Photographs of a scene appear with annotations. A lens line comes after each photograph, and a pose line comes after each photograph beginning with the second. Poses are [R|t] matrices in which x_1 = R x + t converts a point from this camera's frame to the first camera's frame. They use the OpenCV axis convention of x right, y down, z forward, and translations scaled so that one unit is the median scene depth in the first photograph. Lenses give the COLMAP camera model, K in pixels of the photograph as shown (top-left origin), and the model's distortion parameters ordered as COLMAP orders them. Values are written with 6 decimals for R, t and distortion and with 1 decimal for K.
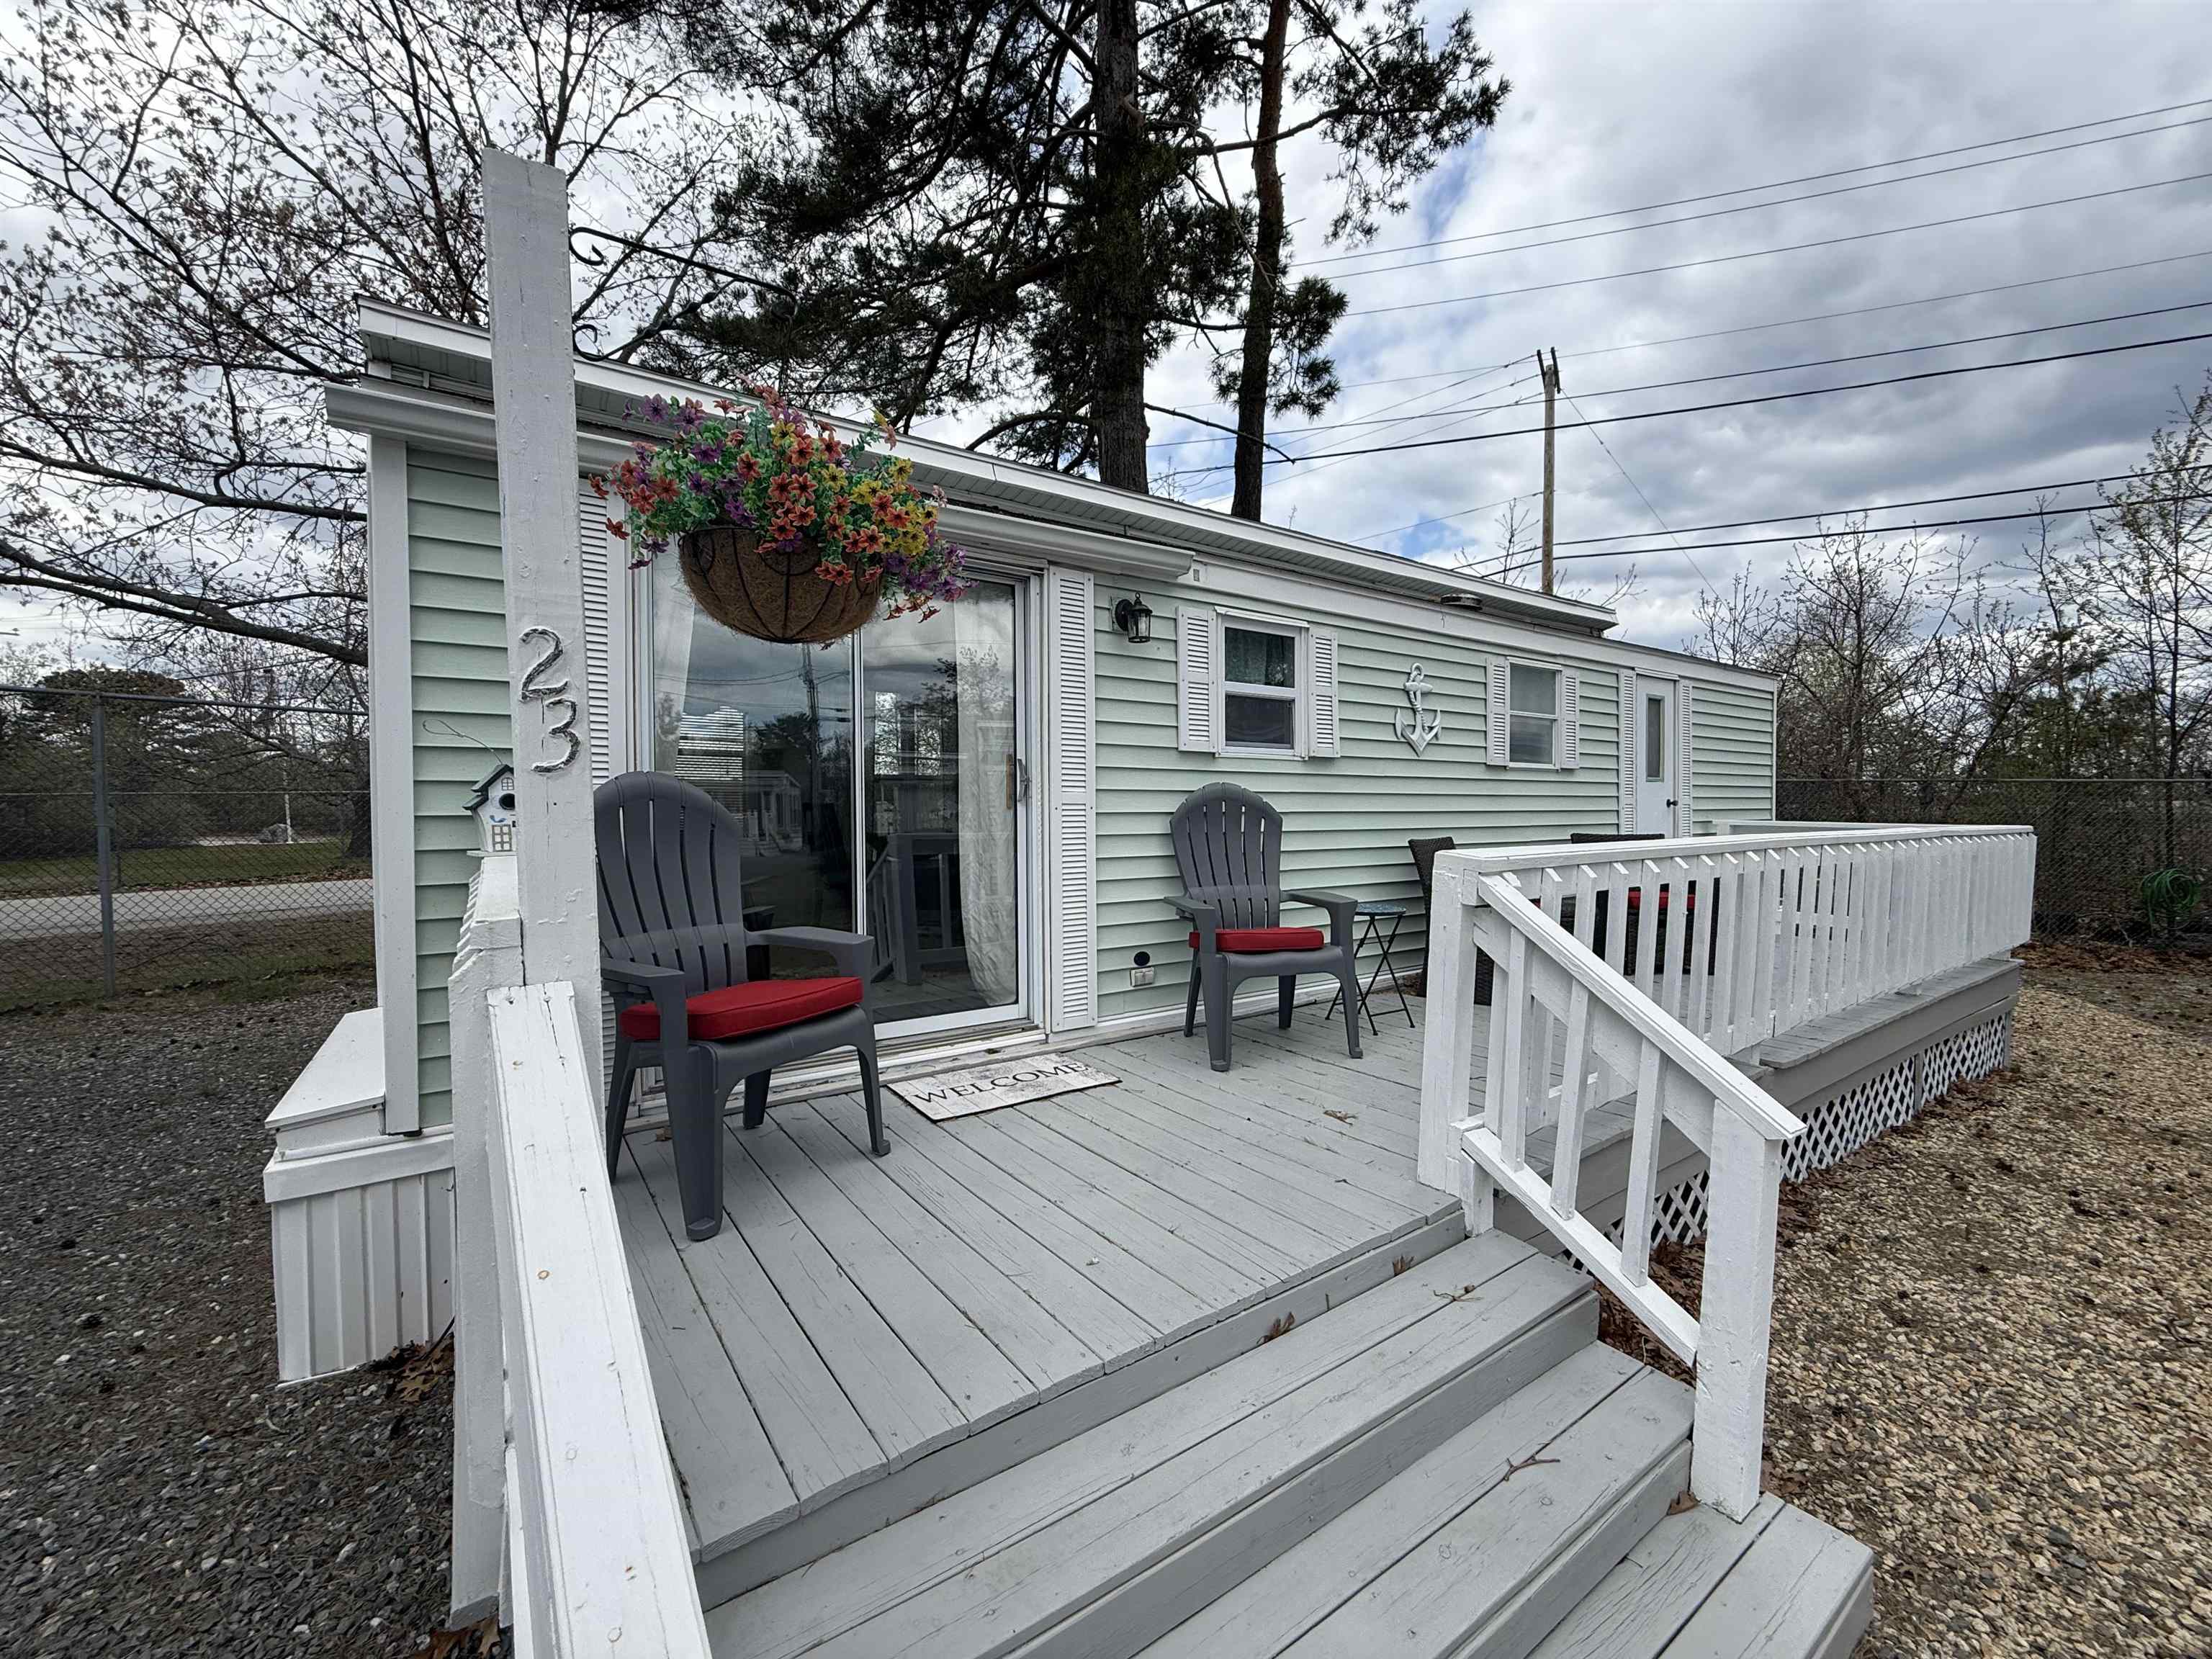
lens RADIAL K [[881.4, 0, 1103.9], [0, 881.4, 831.8], [0, 0, 1]] dist [0.001225, -0.000081]
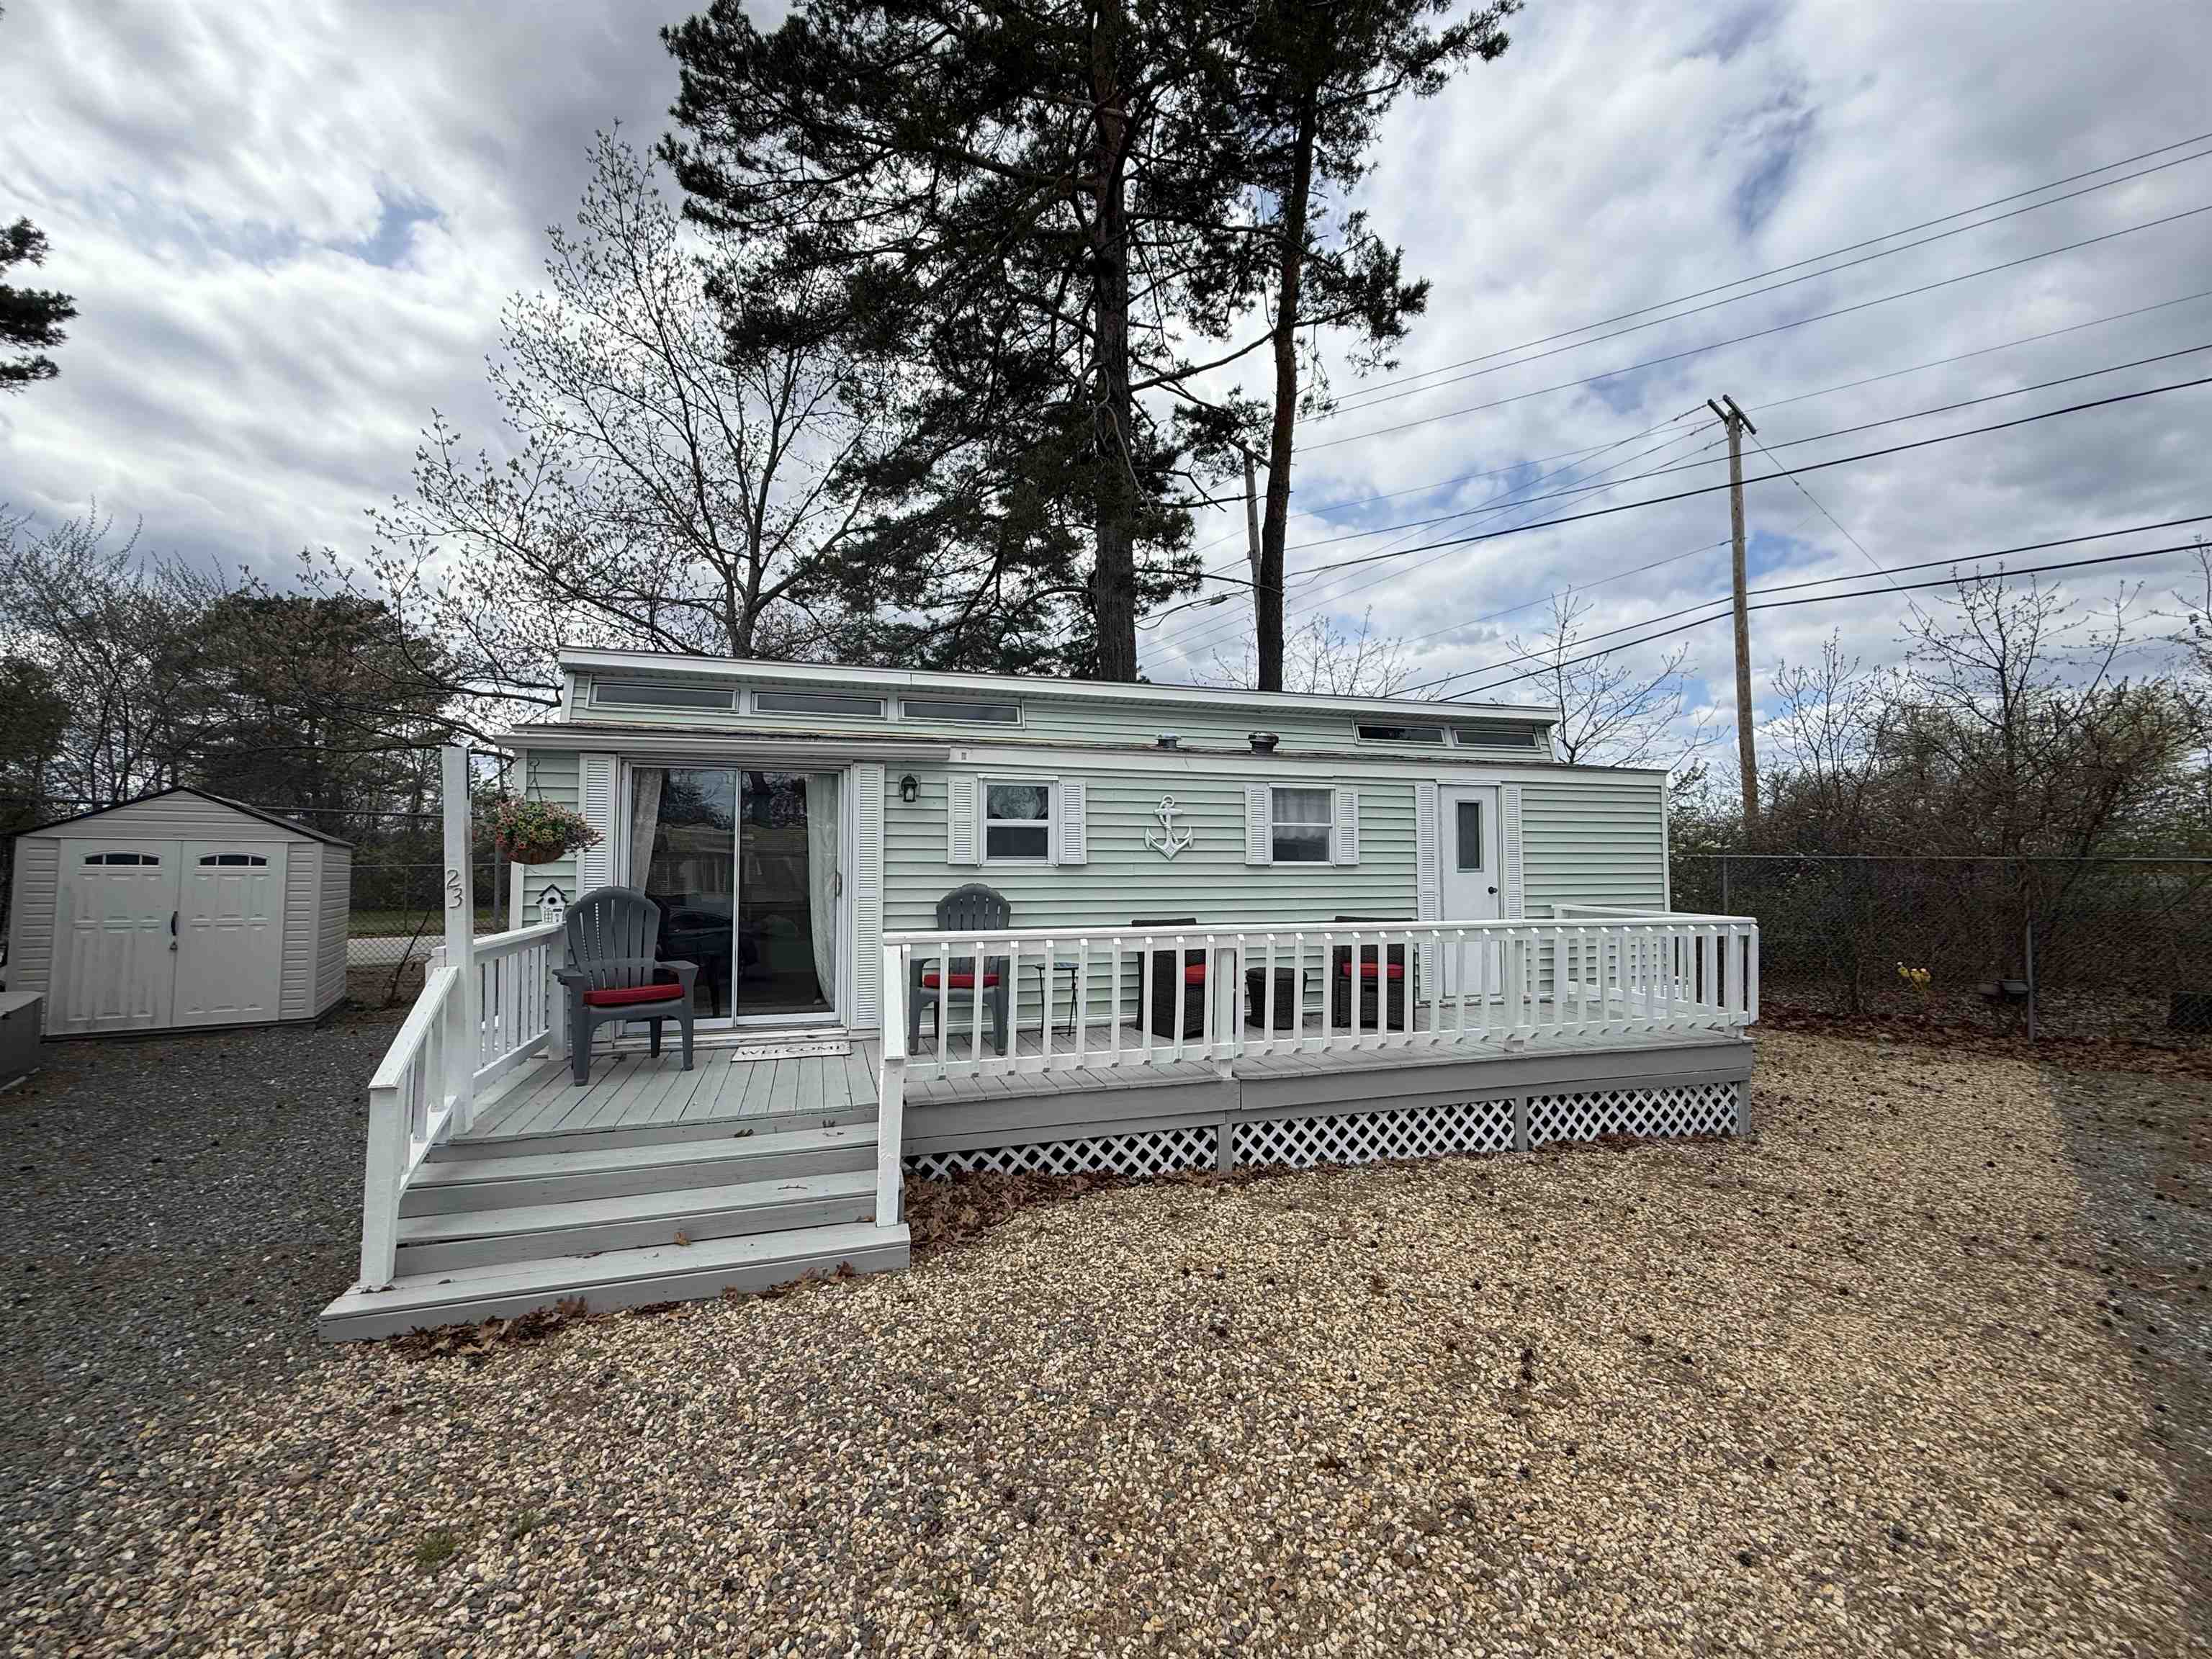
lens RADIAL K [[881.4, 0, 1102.9], [0, 881.4, 828.0], [0, 0, 1]] dist [0.001225, -0.000081]
pose [[0.952327, -0.009877, -0.304920, 0.765658], [-0.011249, 0.997659, -0.067447, -0.046008], [0.304873, 0.067662, 0.949987, -0.420456]]
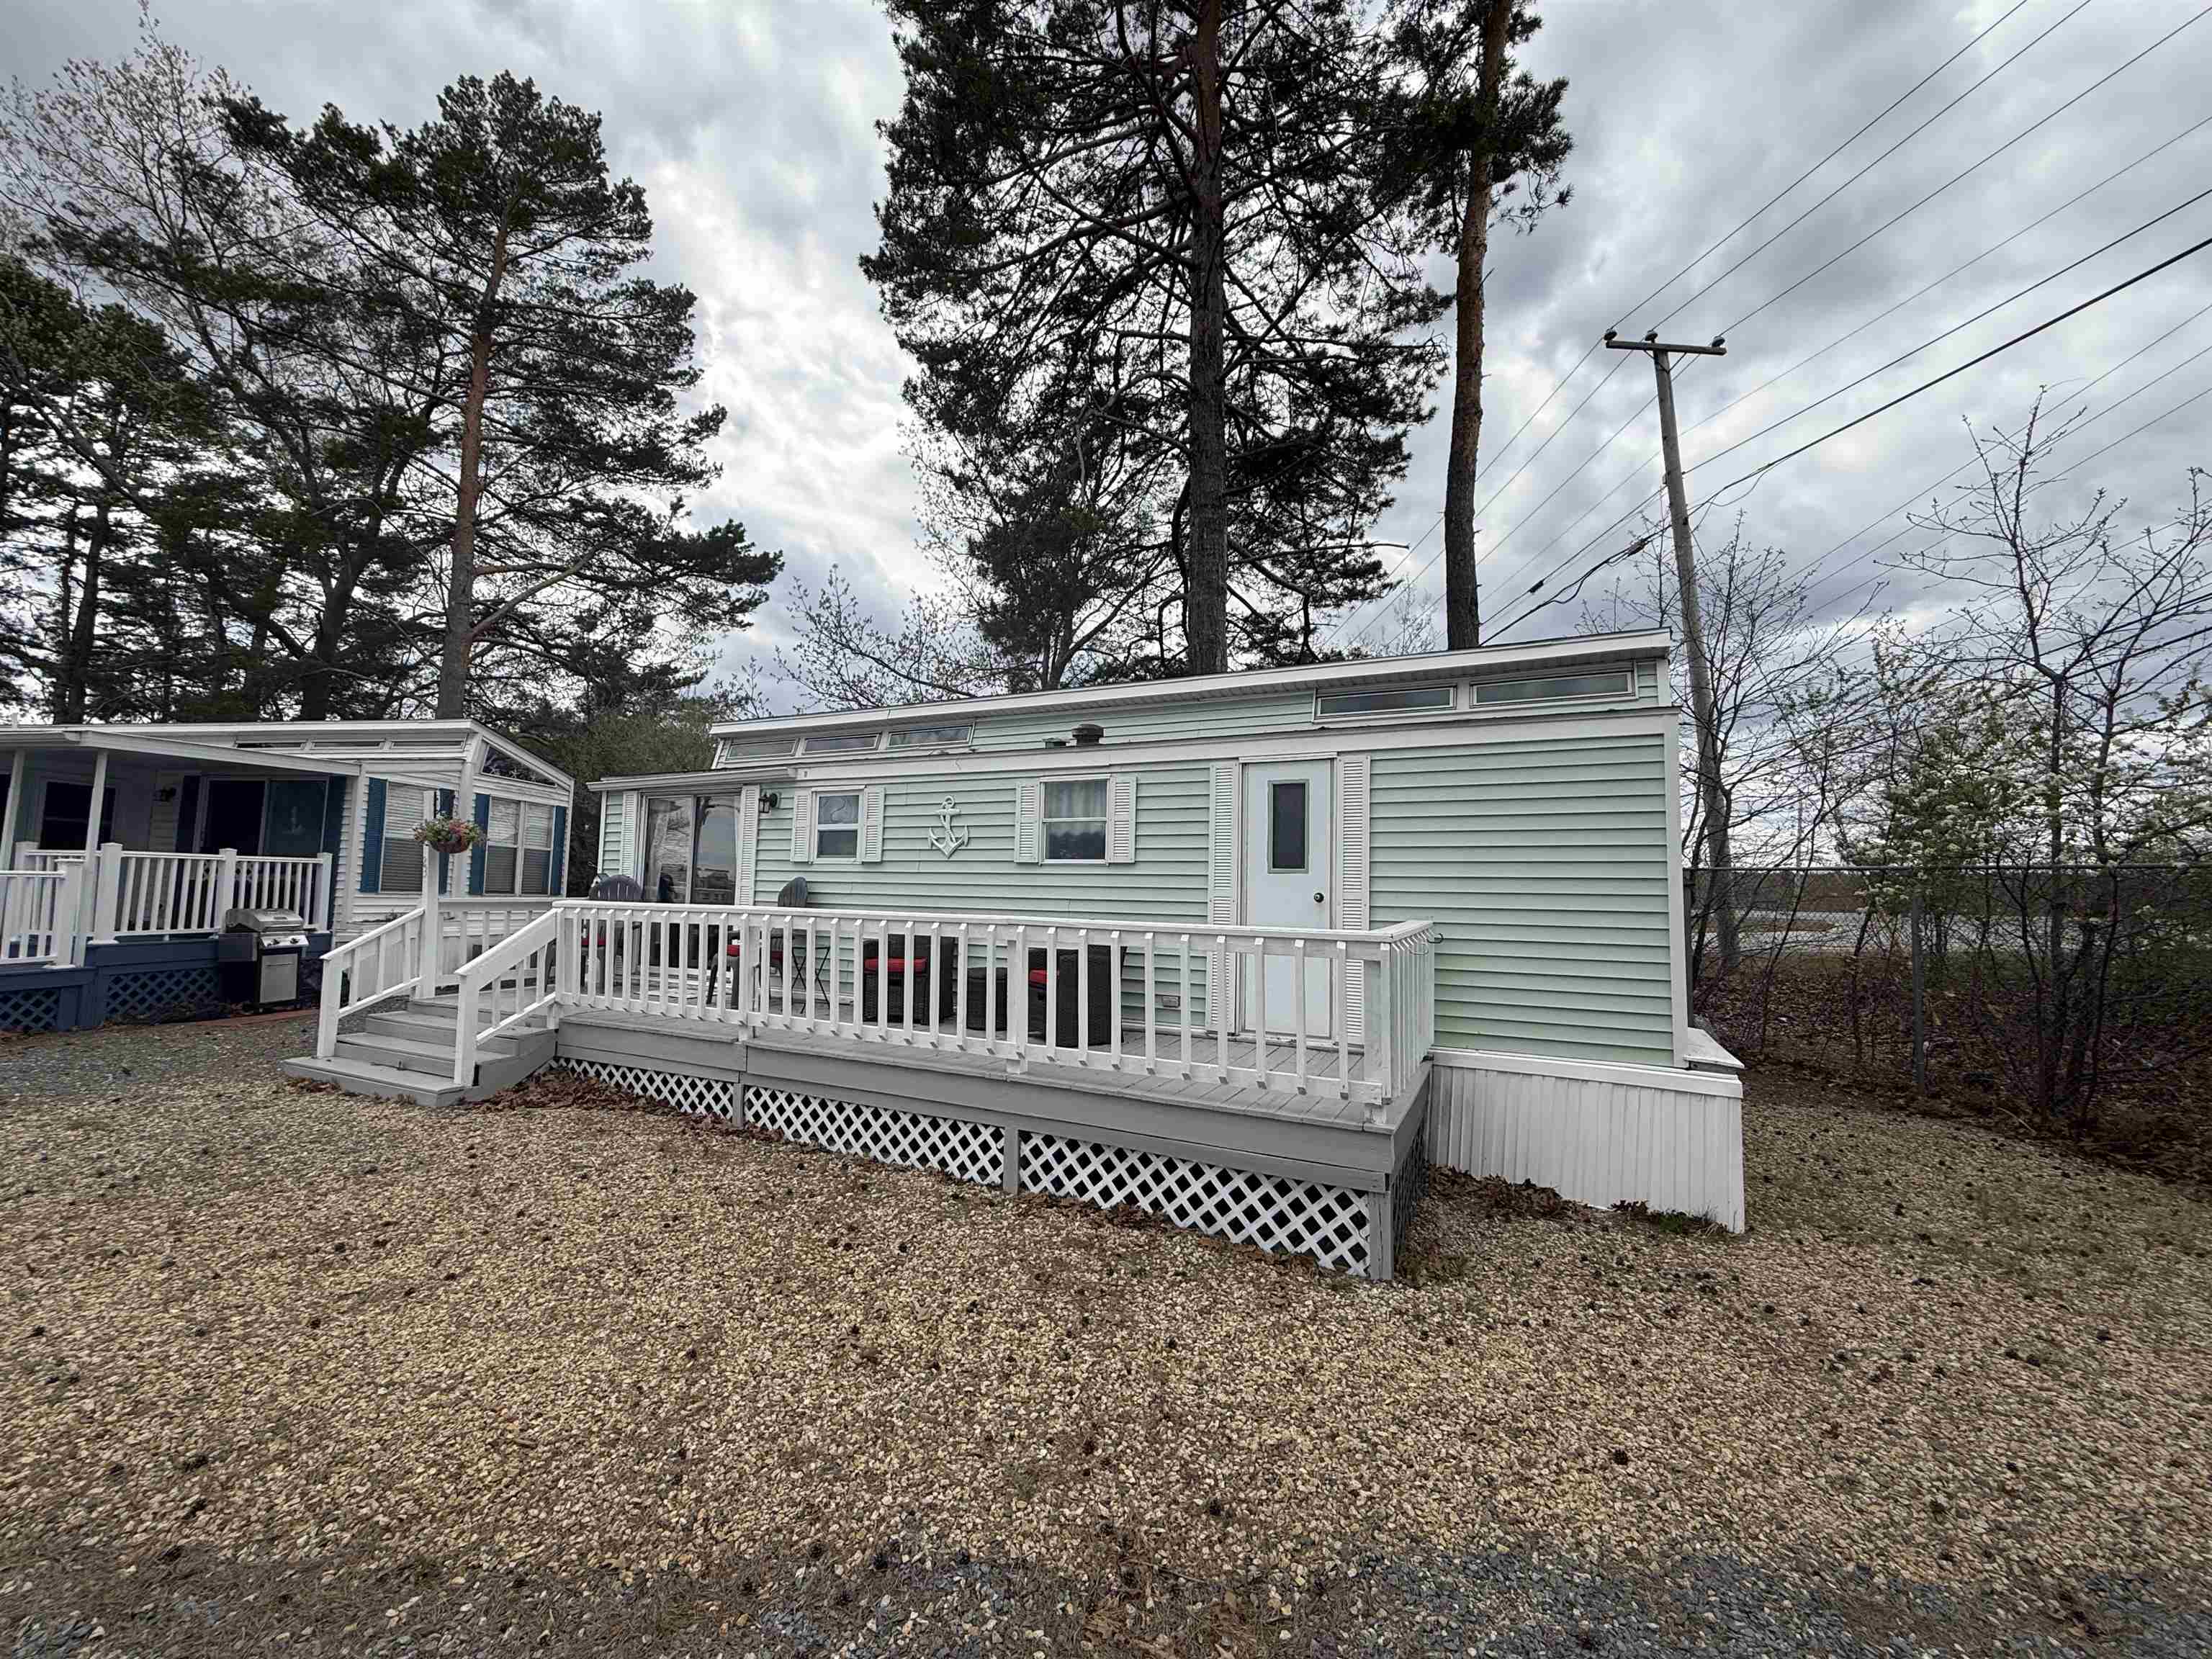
lens RADIAL K [[881.4, 0, 1101.1], [0, 881.4, 821.6], [0, 0, 1]] dist [0.001225, -0.000081]
pose [[0.481867, -0.056413, -0.874427, 1.984021], [-0.044777, 0.995036, -0.088869, -0.030418], [0.875100, 0.081977, 0.476949, 0.574080]]
